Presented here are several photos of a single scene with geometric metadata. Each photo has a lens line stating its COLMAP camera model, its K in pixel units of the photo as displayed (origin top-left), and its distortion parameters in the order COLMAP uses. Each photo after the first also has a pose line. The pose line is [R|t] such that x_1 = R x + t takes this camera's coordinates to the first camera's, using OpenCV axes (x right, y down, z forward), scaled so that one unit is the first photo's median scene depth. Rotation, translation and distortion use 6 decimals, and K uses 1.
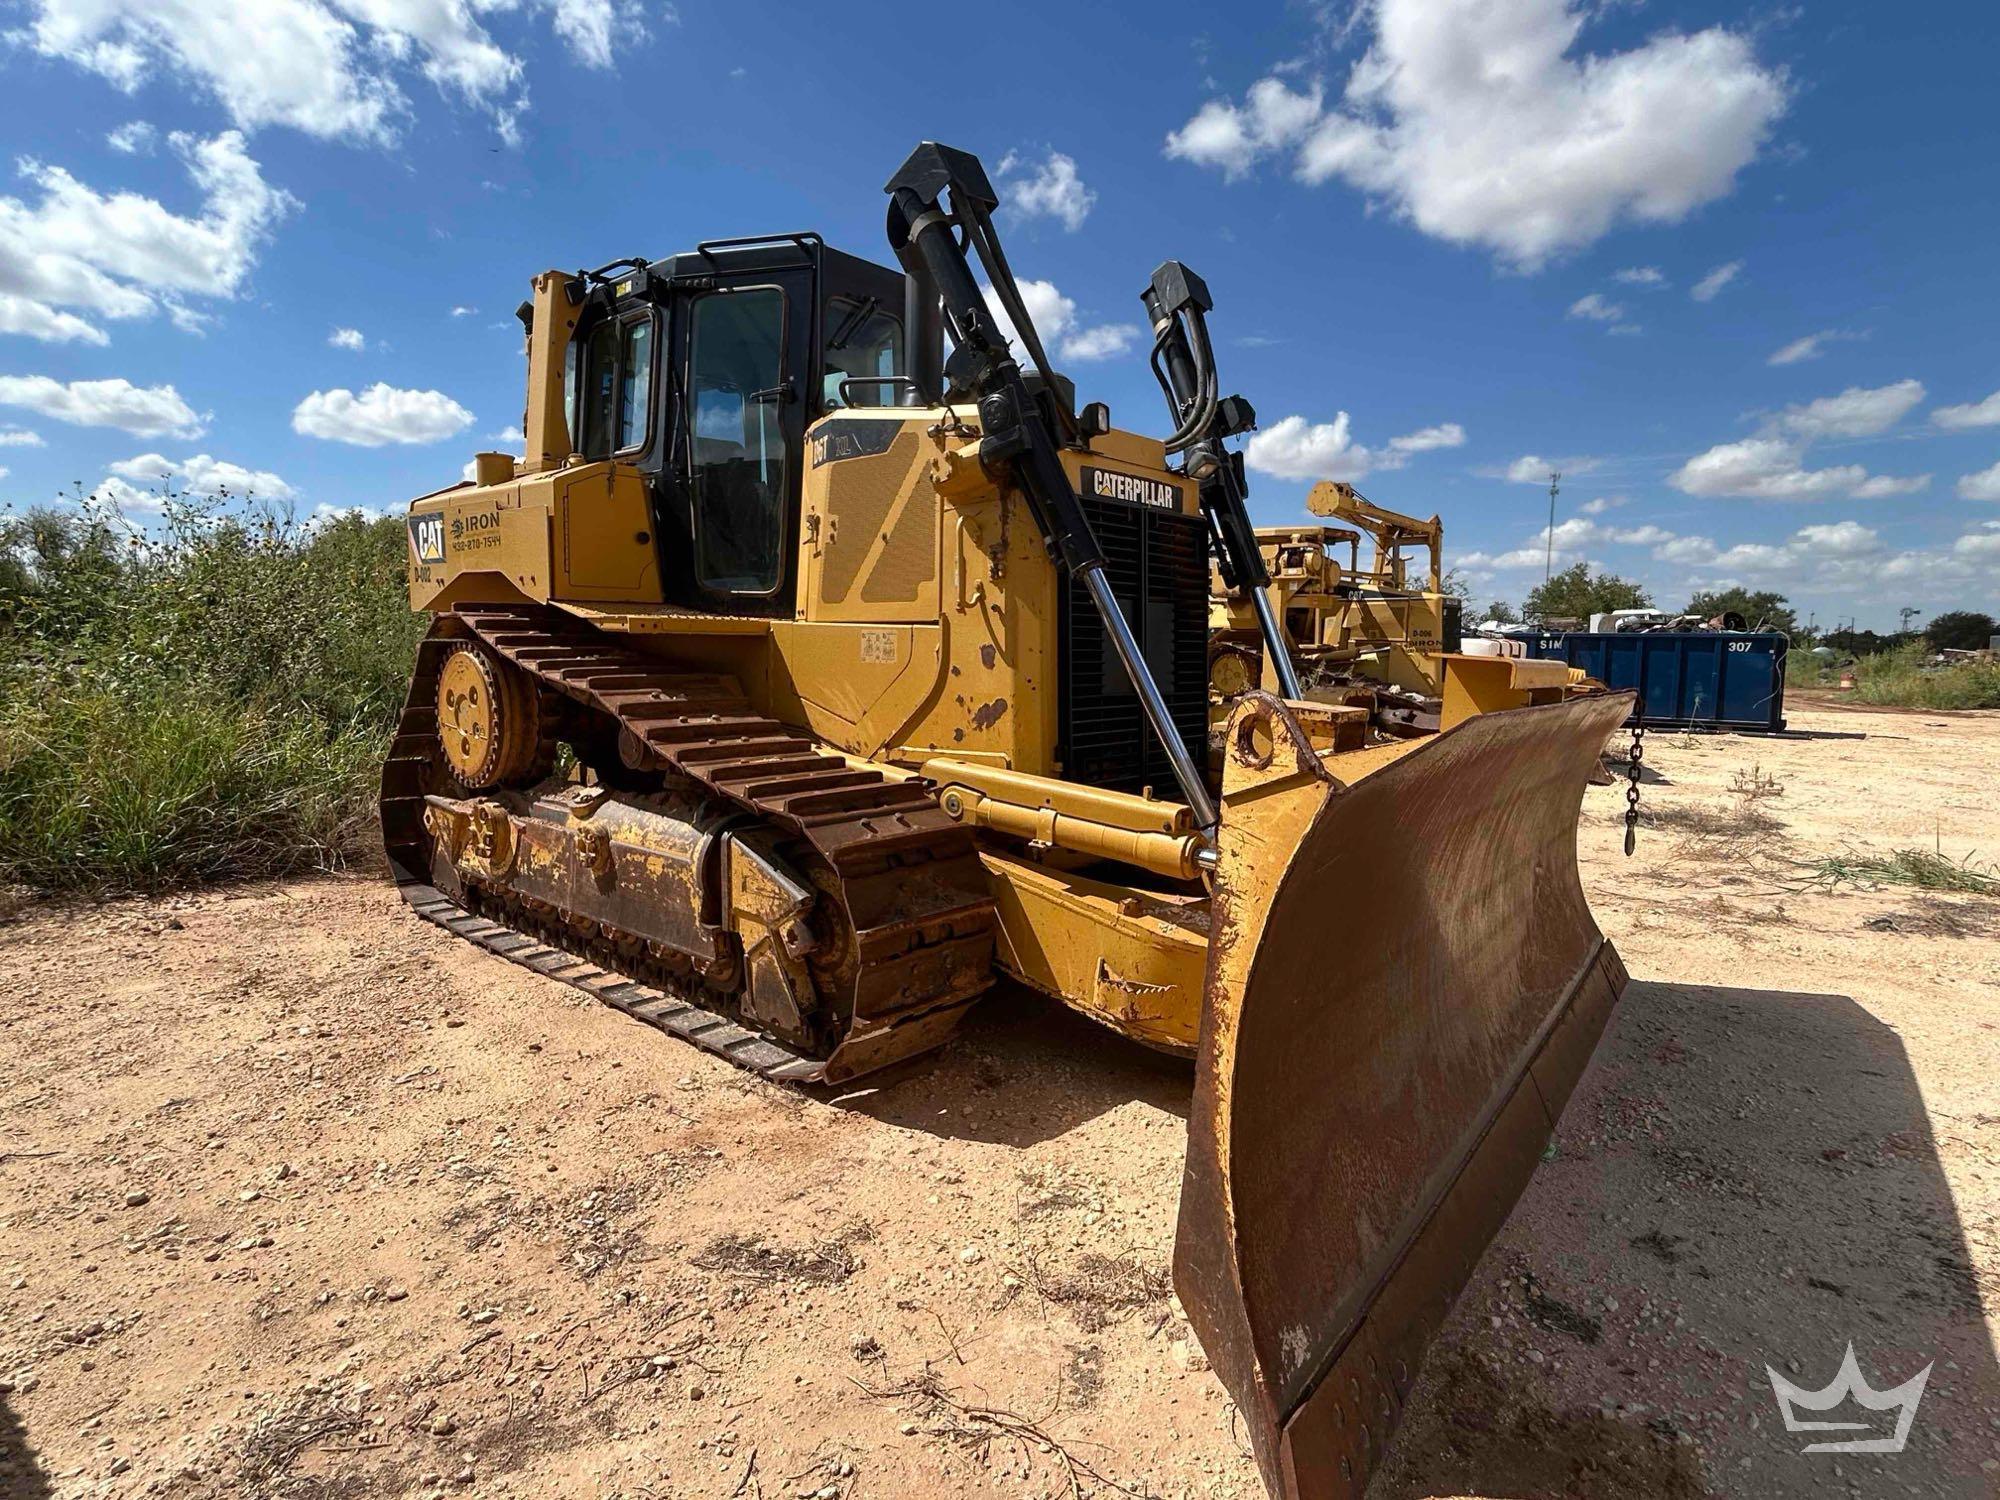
lens RADIAL K [[1072.3, 0, 992.2], [0, 1072.3, 746.9], [0, 0, 1]] dist [-0.007919, 0.006452]
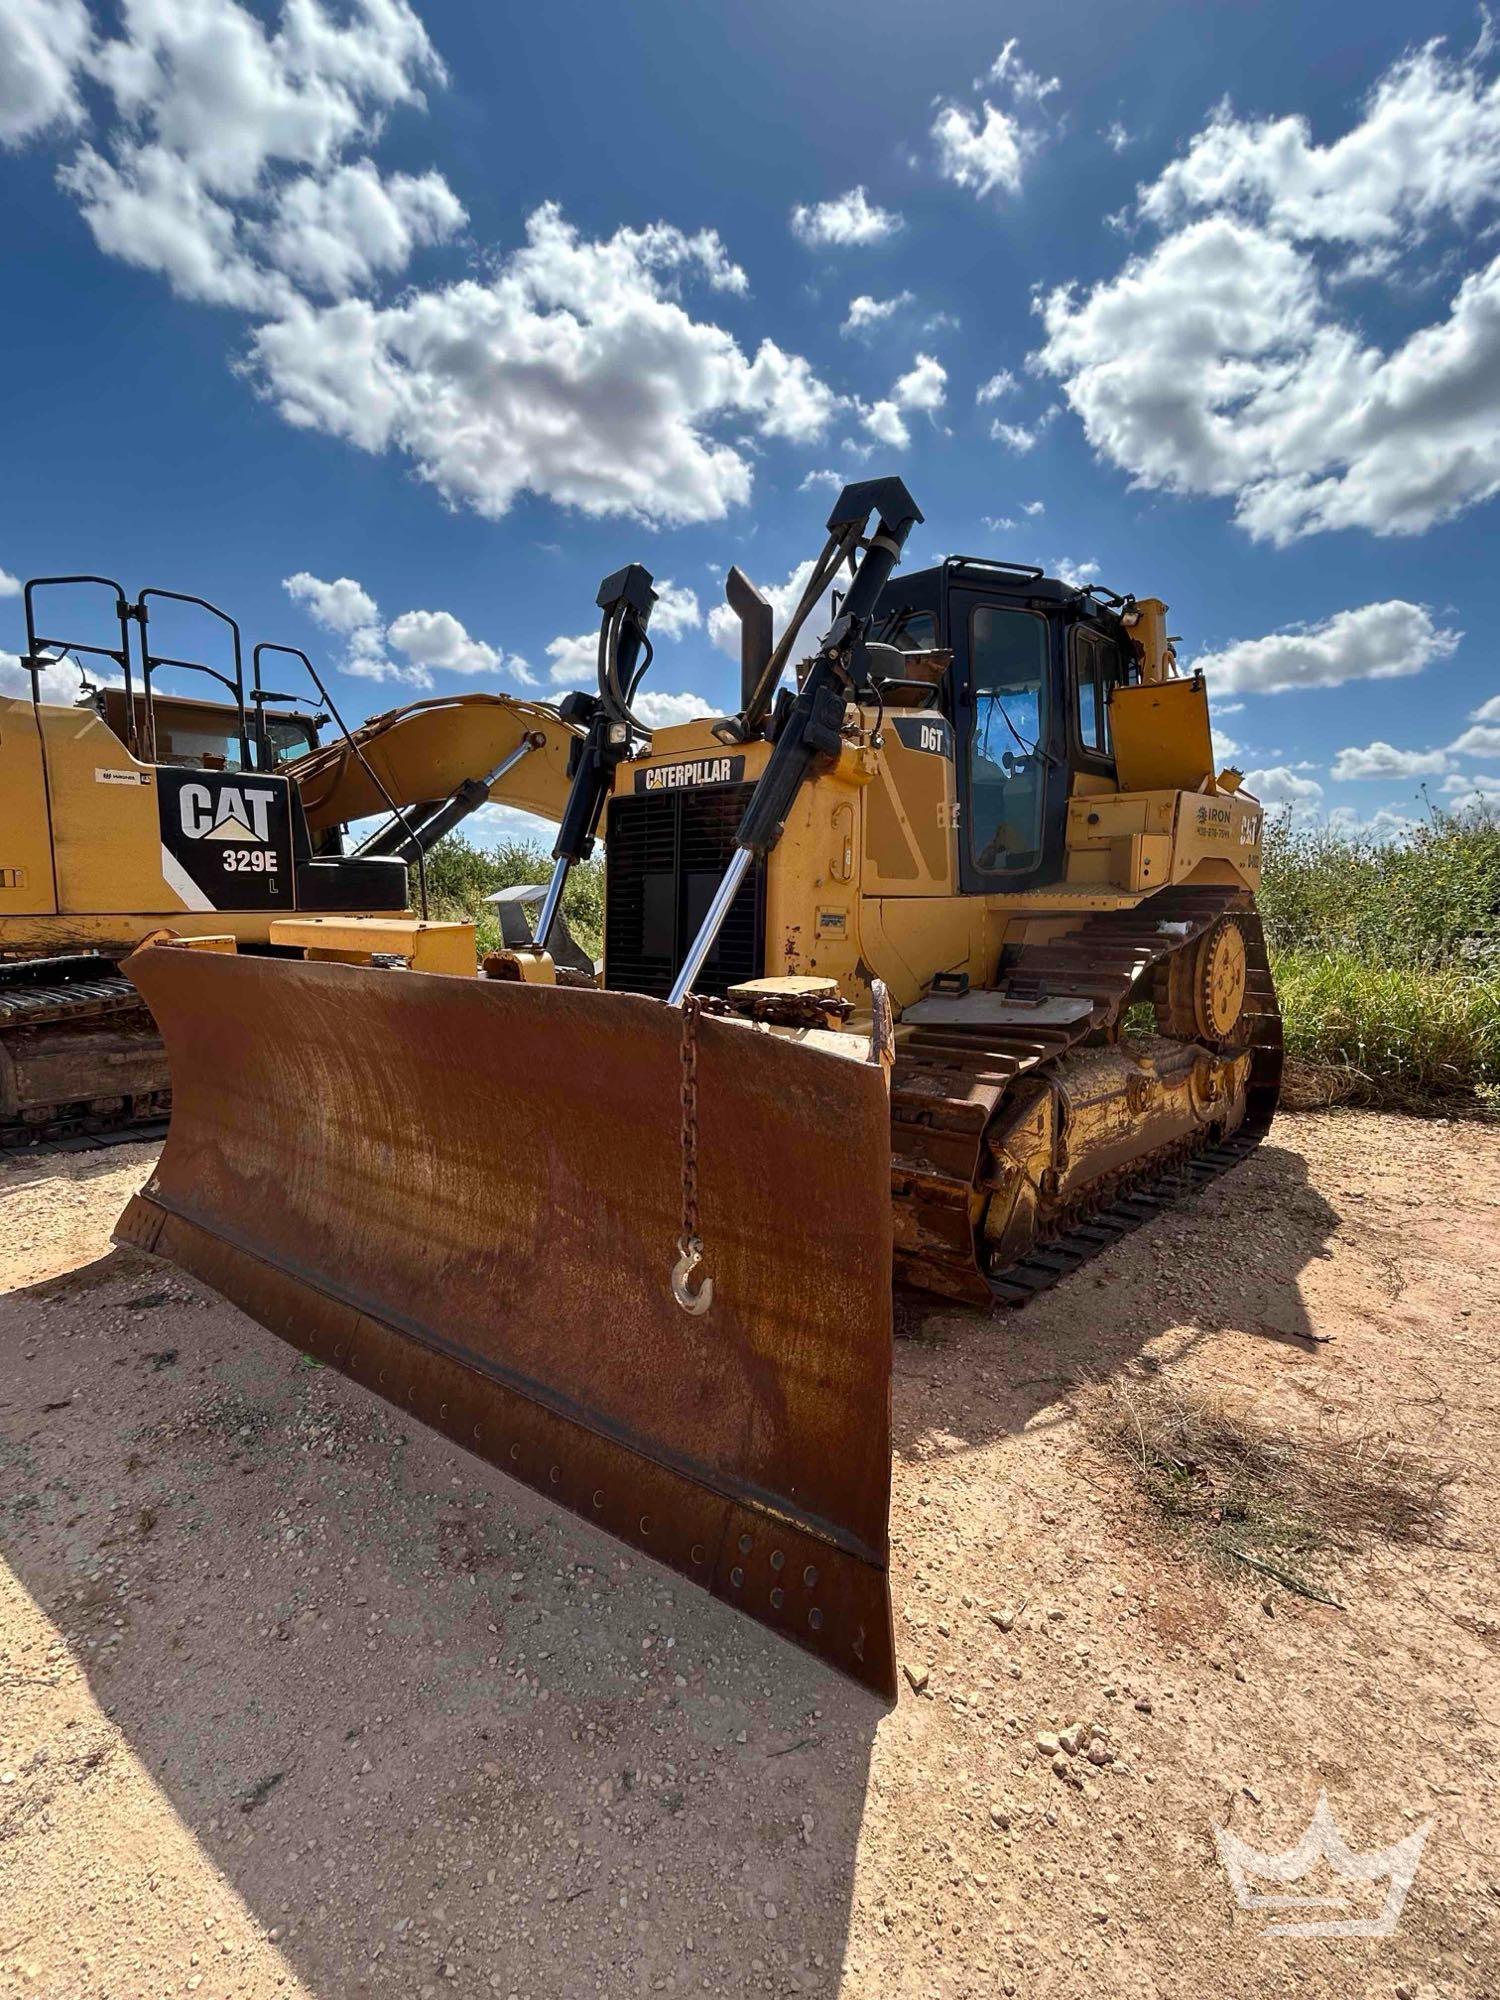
lens RADIAL K [[955.5, 0, 761.5], [0, 955.5, 994.4], [0, 0, 1]] dist [-0.008996, 0.004413]
pose [[-0.029044, 0.084019, -0.996041, 1.229549], [-0.094870, 0.991731, 0.086422, -0.115113], [0.995066, 0.097004, -0.020833, 1.210394]]
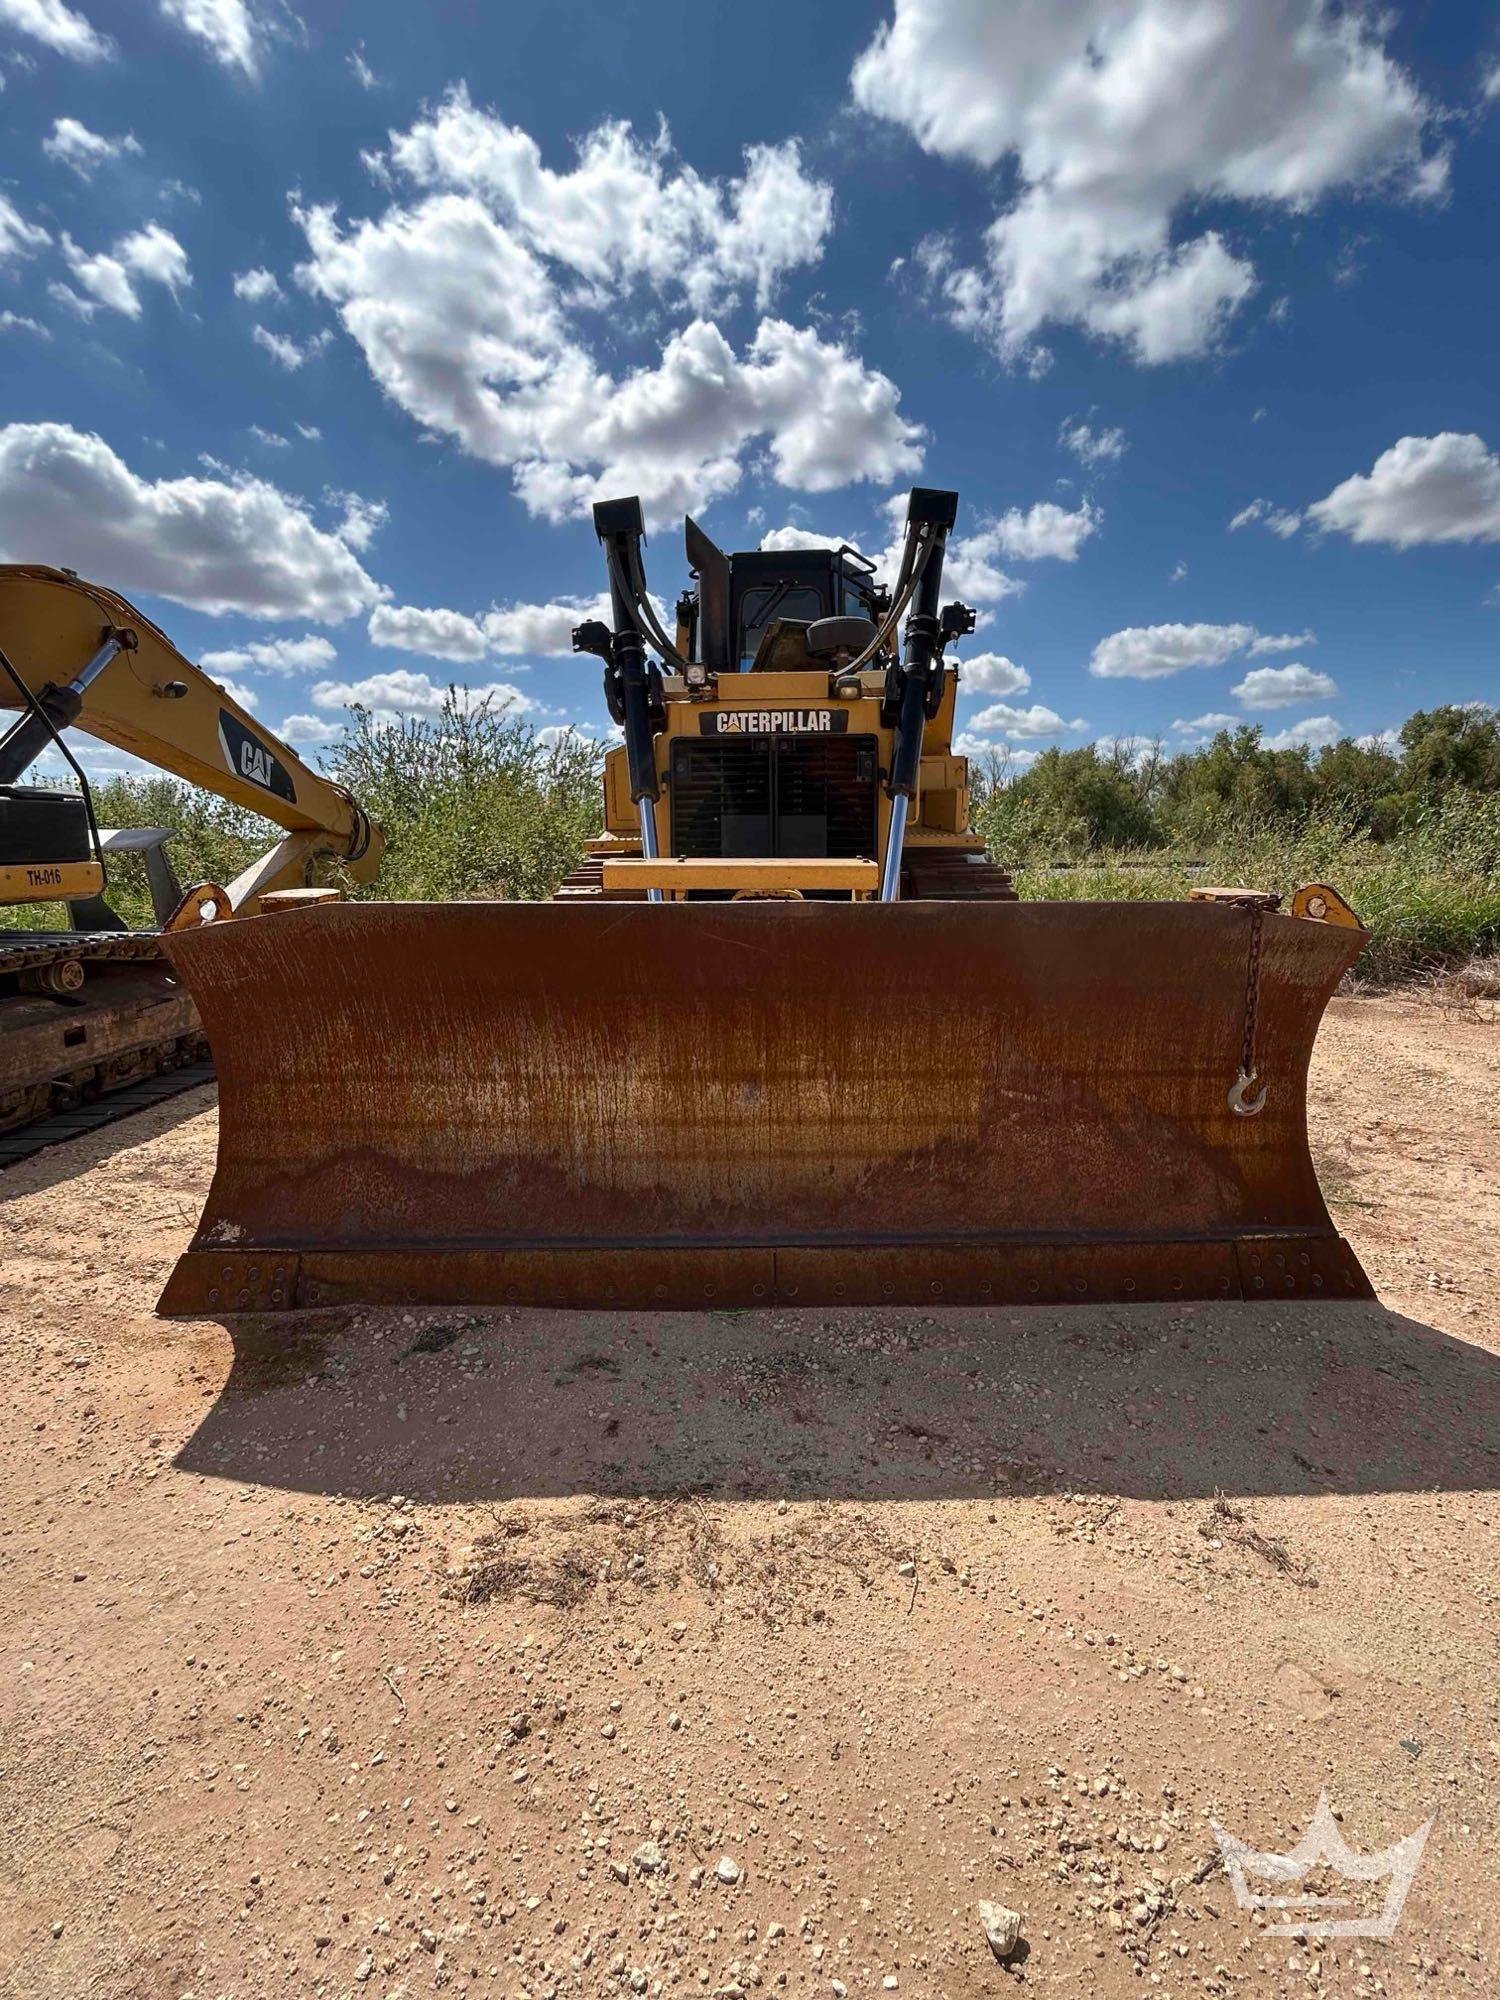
lens RADIAL K [[902.4, 0, 745.7], [0, 902.4, 981.6], [0, 0, 1]] dist [-0.008417, -0.000429]
pose [[0.615502, 0.106478, -0.780909, 1.019406], [-0.058985, 0.994276, 0.089080, -0.038913], [0.785925, -0.008767, 0.618260, 0.367978]]
